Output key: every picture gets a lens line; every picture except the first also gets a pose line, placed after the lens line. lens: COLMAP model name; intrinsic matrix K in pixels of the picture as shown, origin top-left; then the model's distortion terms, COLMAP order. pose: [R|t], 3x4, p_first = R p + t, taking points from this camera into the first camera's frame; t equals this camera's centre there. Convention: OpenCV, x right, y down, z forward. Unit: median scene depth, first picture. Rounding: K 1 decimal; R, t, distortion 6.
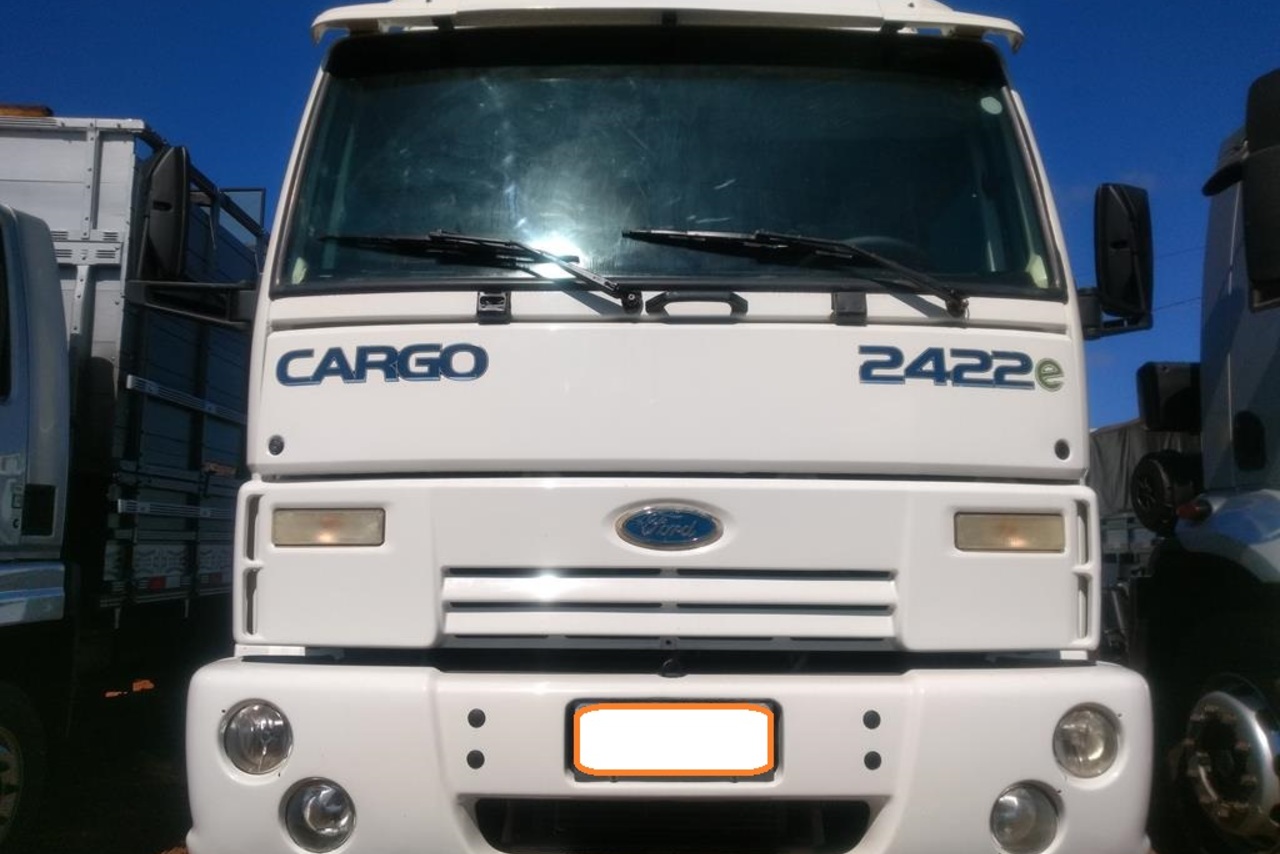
lens RADIAL K [[924.4, 0, 638.9], [0, 924.4, 463.9], [0, 0, 1]] dist [0.101152, -0.308802]
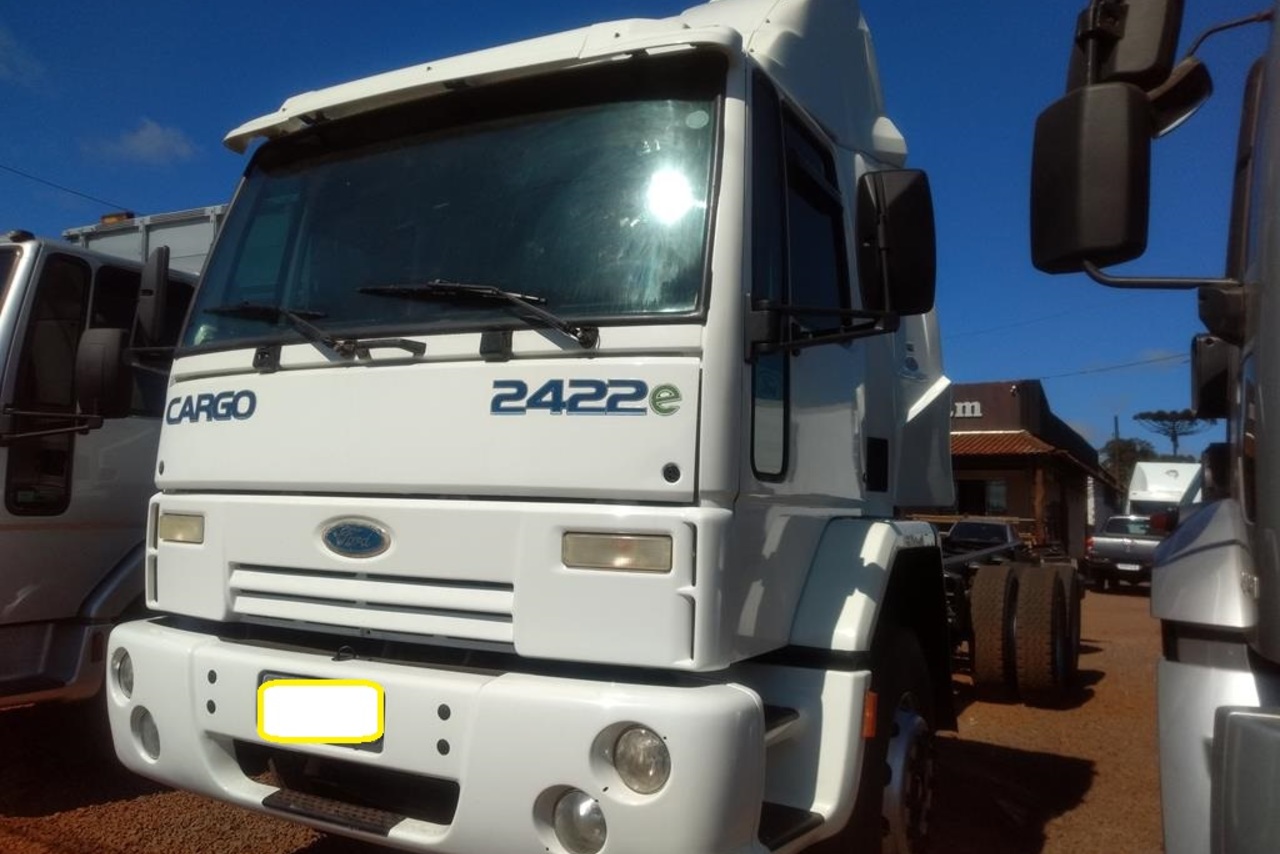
lens RADIAL K [[924.4, 0, 638.9], [0, 924.4, 463.9], [0, 0, 1]] dist [0.101152, -0.308802]
pose [[0.897545, -0.001717, -0.440920, 0.873911], [0.019718, 0.999148, 0.036246, -0.063451], [0.440482, -0.041226, 0.896814, 0.073676]]
